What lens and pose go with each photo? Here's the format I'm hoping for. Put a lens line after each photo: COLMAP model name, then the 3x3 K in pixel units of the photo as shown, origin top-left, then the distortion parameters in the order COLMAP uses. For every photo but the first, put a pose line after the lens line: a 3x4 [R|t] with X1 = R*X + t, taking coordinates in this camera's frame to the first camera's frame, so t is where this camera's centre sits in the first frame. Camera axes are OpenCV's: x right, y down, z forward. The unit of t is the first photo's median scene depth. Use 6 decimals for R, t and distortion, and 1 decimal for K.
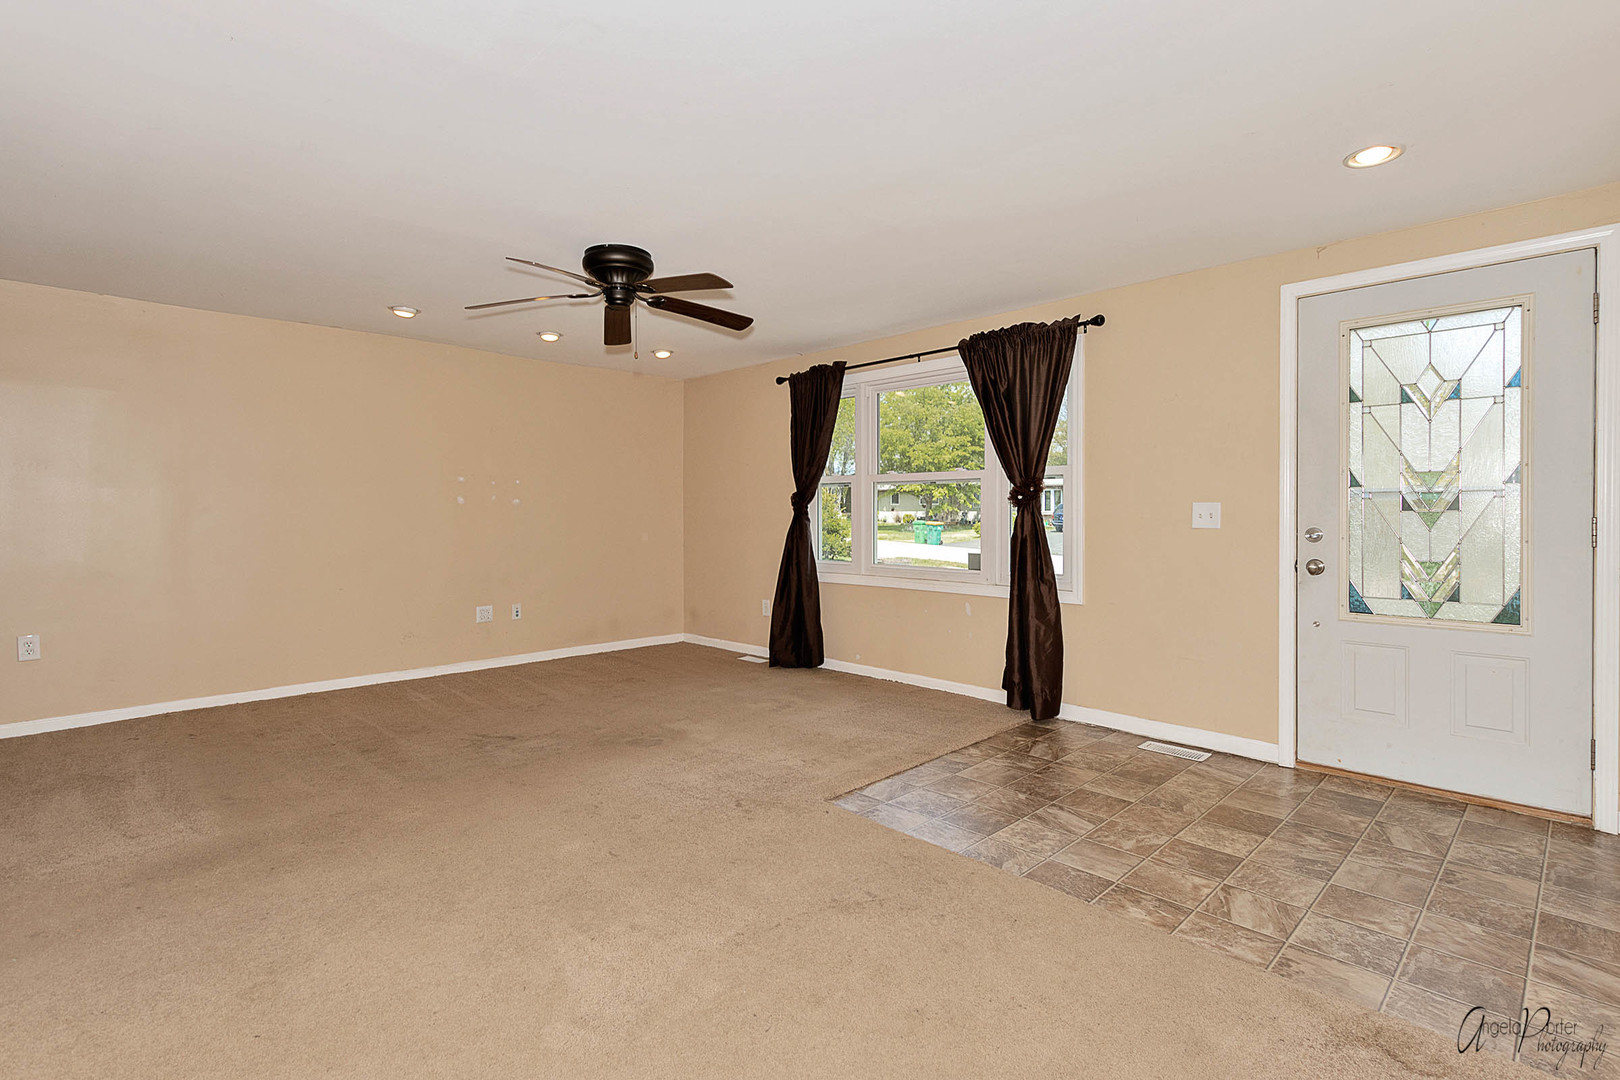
lens RADIAL K [[750.0, 0, 815.7], [0, 750.0, 529.1], [0, 0, 1]] dist [0.018664, -0.007107]
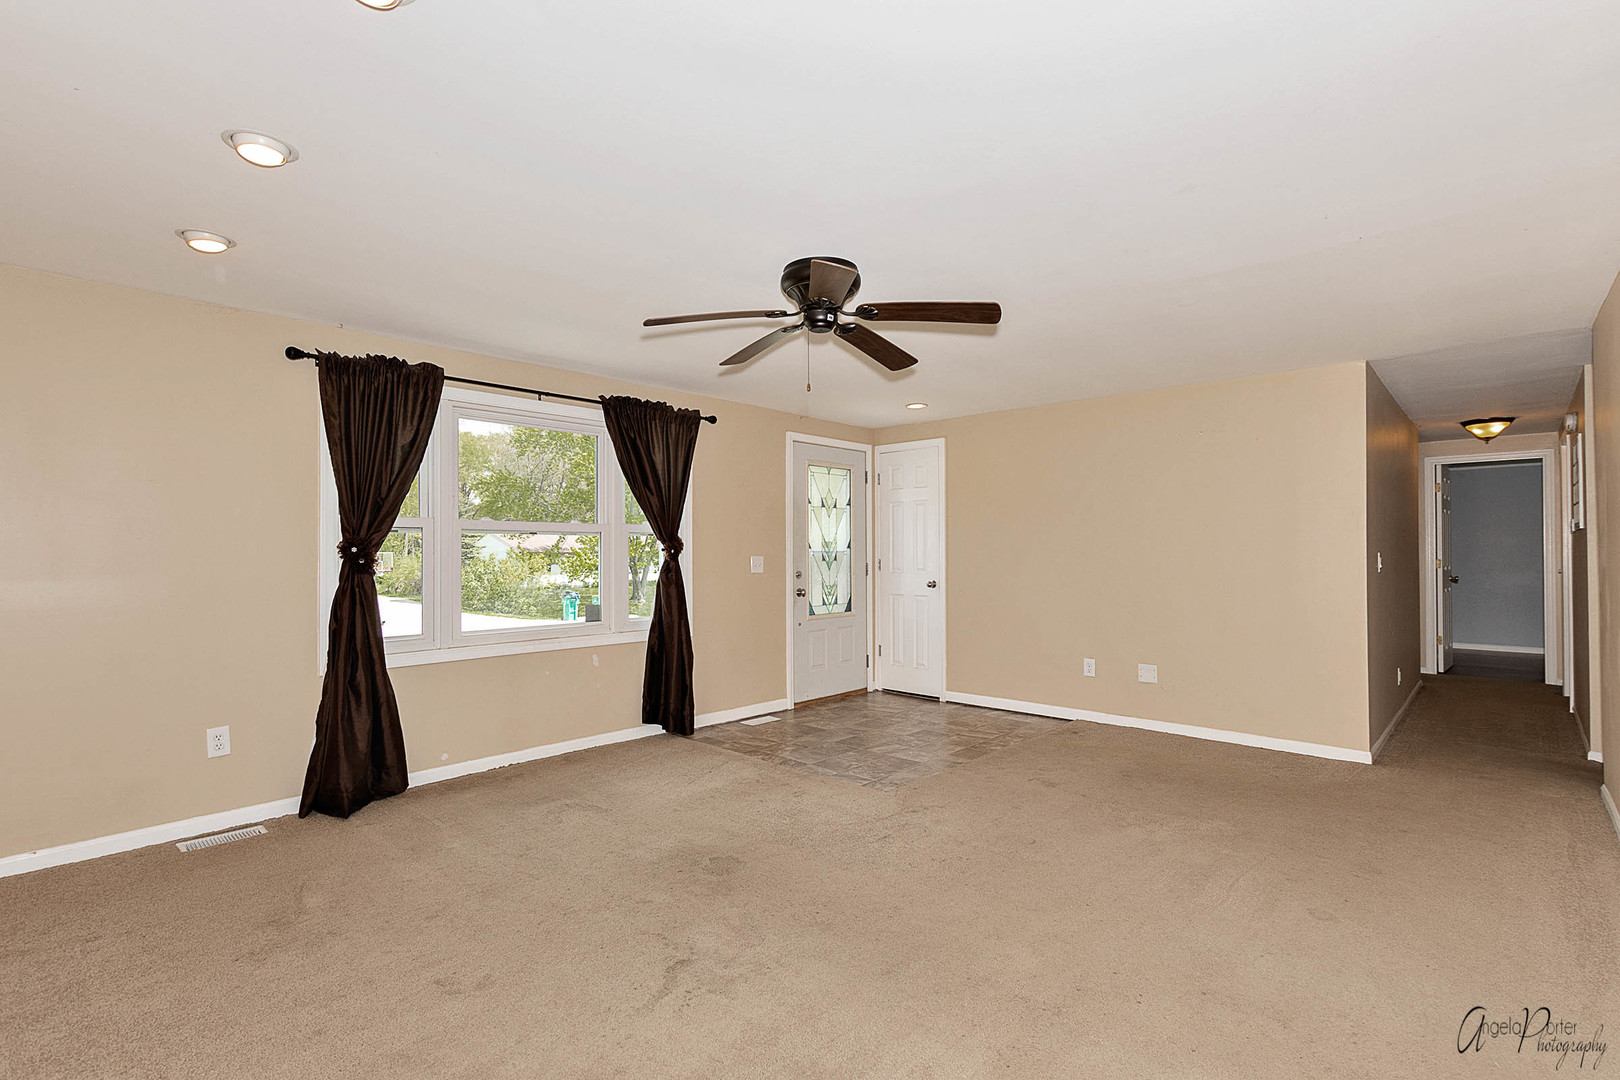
lens RADIAL K [[750.0, 0, 772.8], [0, 750.0, 562.6], [0, 0, 1]] dist [0.018664, -0.007107]
pose [[0.004553, -0.009107, 0.999948, -1.036662], [0.029878, 0.999513, 0.008967, -0.035744], [-0.999543, 0.029835, 0.004823, 0.969215]]
